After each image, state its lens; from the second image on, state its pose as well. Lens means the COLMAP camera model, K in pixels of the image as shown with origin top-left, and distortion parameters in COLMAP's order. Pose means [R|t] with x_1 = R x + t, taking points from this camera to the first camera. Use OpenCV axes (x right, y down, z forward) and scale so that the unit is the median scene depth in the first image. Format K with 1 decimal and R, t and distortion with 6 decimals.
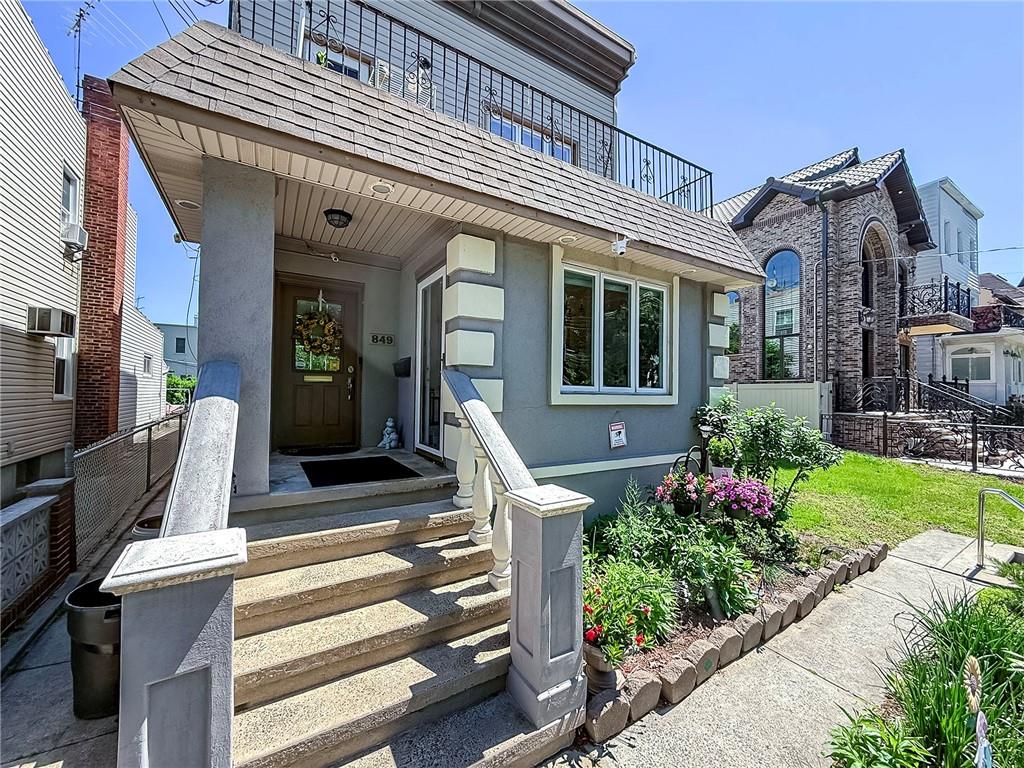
lens RADIAL K [[413.1, 0, 507.9], [0, 413.1, 386.7], [0, 0, 1]] dist [-0.001397, -0.000332]
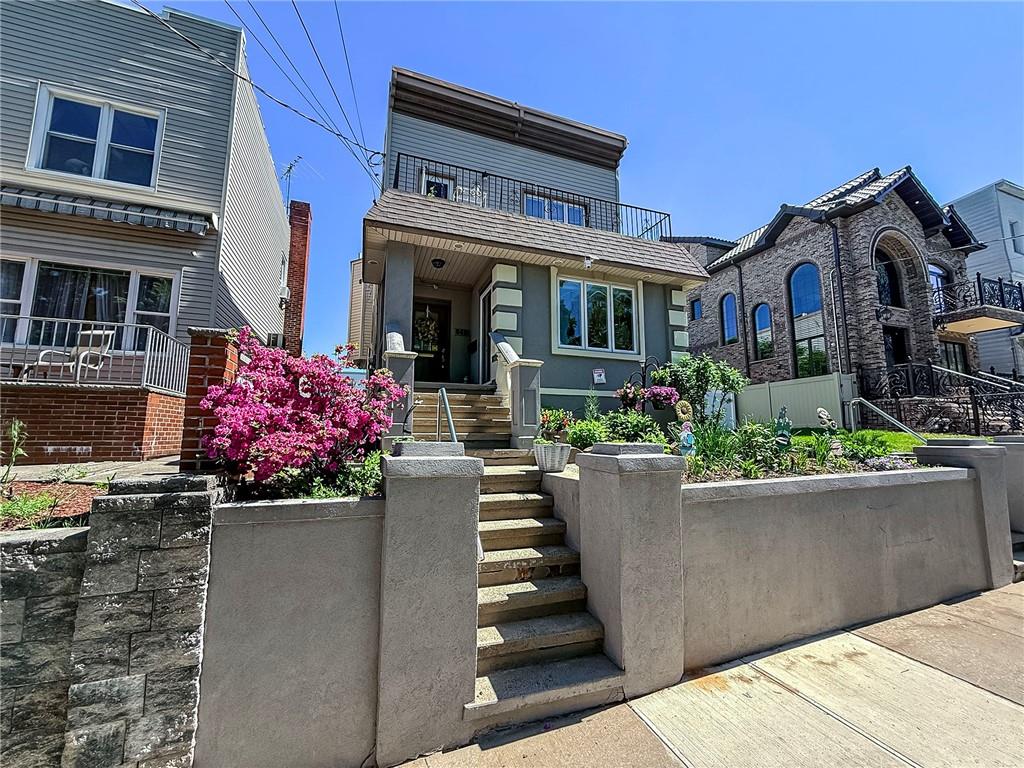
lens RADIAL K [[413.1, 0, 507.9], [0, 413.1, 390.2], [0, 0, 1]] dist [-0.001397, -0.000332]
pose [[0.979632, -0.035245, -0.197685, 0.213190], [0.015259, 0.994696, -0.101723, 0.304675], [0.200222, 0.096634, 0.974973, -0.605046]]
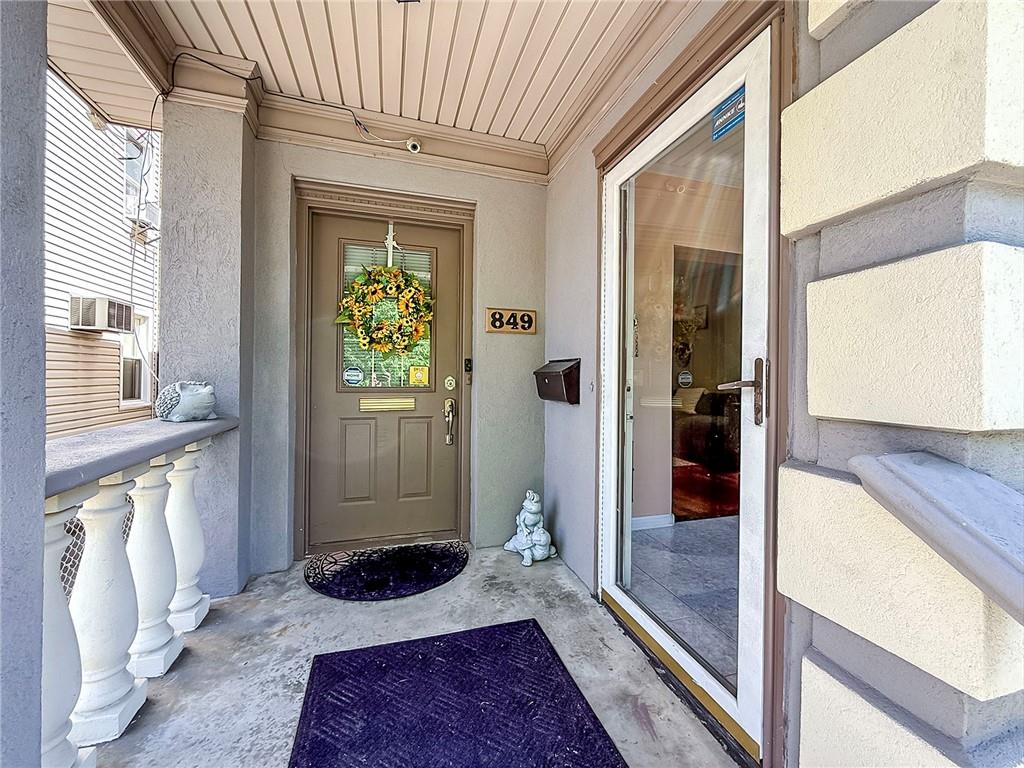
lens RADIAL K [[413.1, 0, 510.1], [0, 413.1, 376.0], [0, 0, 1]] dist [-0.001397, -0.000332]
pose [[0.972278, -0.004273, -0.233787, -0.196137], [0.008196, 0.999841, 0.015809, -0.058781], [0.233683, -0.017287, 0.972159, 0.541158]]
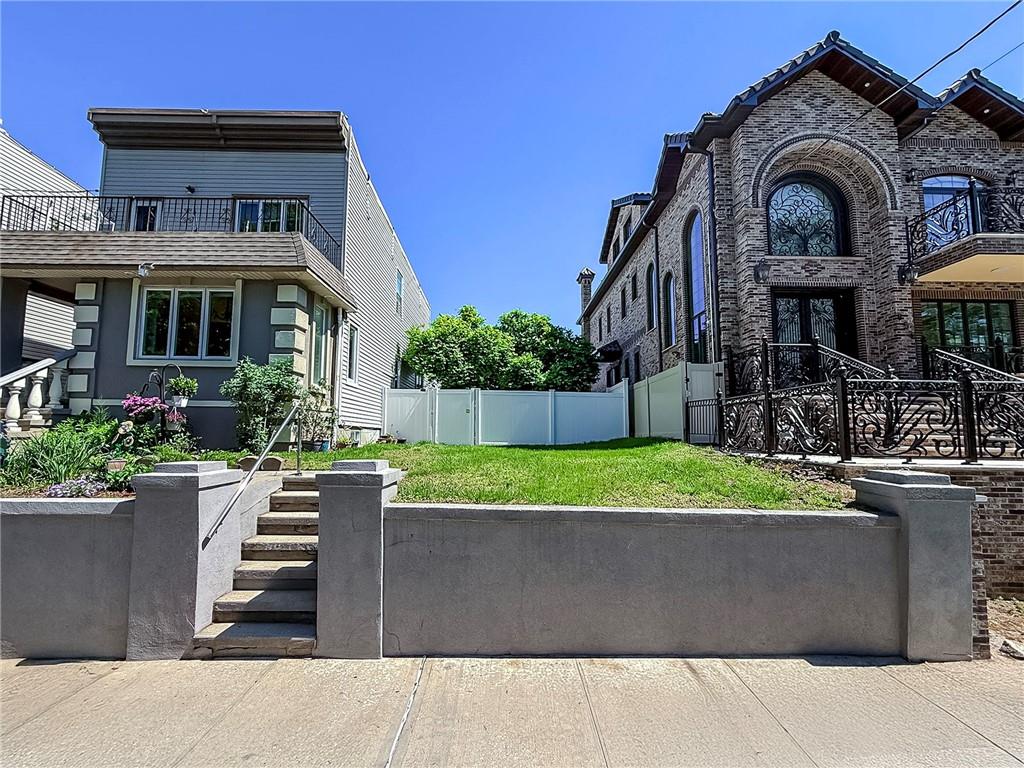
lens RADIAL K [[413.1, 0, 493.5], [0, 413.1, 398.7], [0, 0, 1]] dist [-0.001397, -0.000332]
pose [[0.845431, -0.036893, -0.532809, 1.948016], [0.001430, 0.997764, -0.066819, 0.252779], [0.534083, 0.055729, 0.843593, 0.279206]]
